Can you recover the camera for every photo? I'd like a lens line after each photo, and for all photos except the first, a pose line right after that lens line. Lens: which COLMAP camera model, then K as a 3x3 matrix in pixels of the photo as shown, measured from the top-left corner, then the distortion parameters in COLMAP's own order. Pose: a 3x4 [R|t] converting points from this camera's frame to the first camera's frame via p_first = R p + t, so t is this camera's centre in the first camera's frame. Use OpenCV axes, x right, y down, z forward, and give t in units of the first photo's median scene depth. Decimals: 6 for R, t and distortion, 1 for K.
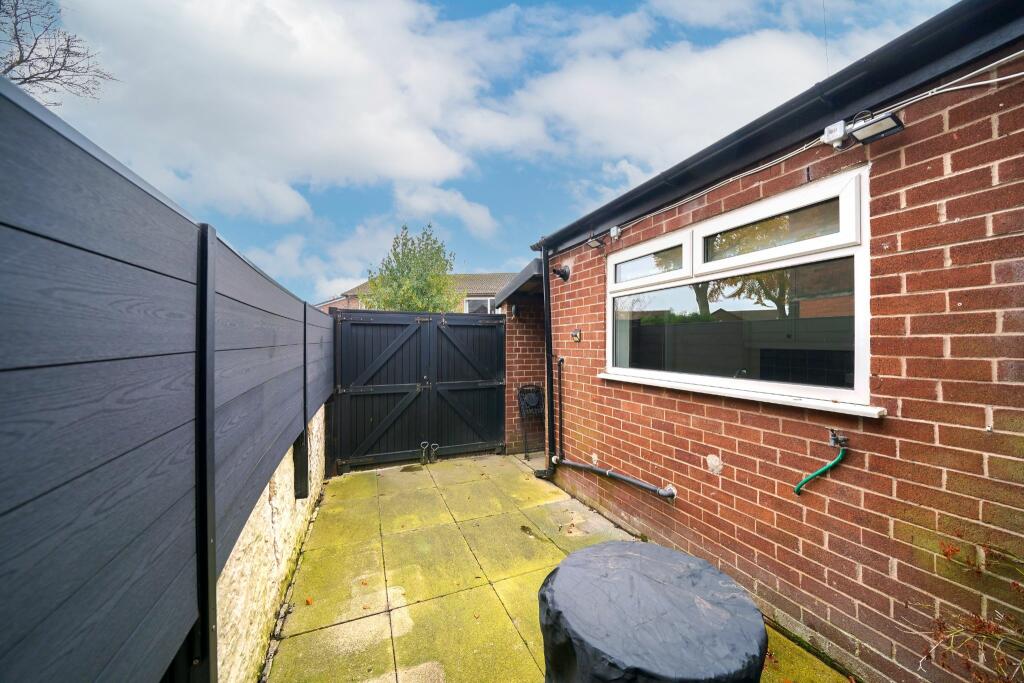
lens RADIAL K [[376.6, 0, 512.1], [0, 376.6, 342.7], [0, 0, 1]] dist [-0.007955, 0.001233]
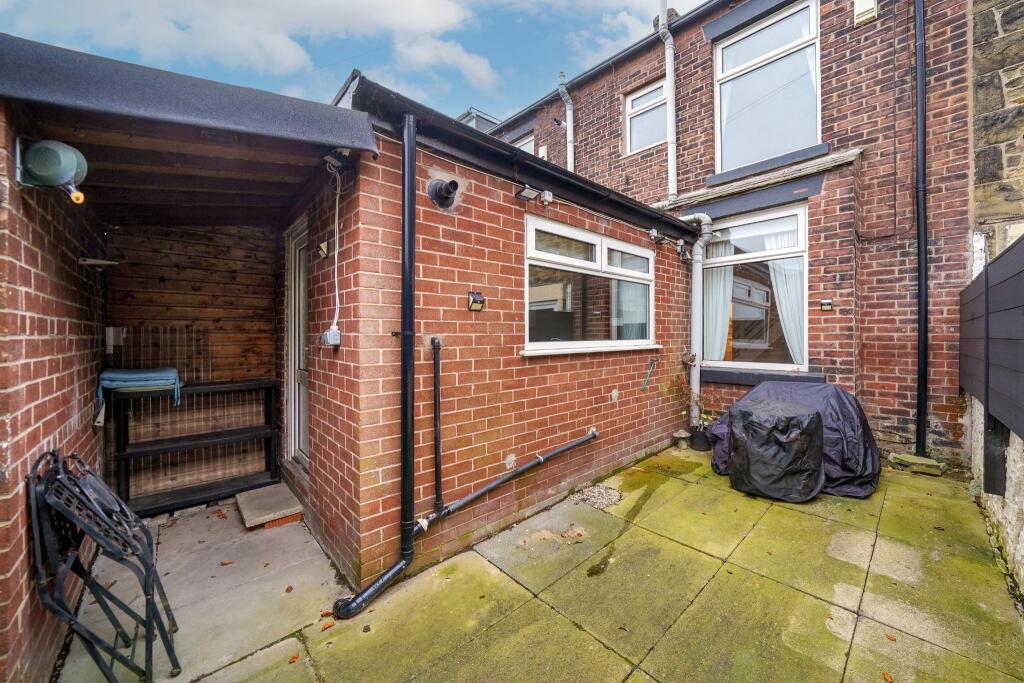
lens RADIAL K [[376.6, 0, 530.3], [0, 376.6, 333.9], [0, 0, 1]] dist [-0.007955, 0.001233]
pose [[-0.363432, -0.003809, 0.931613, -0.573037], [-0.001547, 0.999993, 0.003485, 0.042359], [-0.931619, -0.000175, -0.363435, 1.353694]]
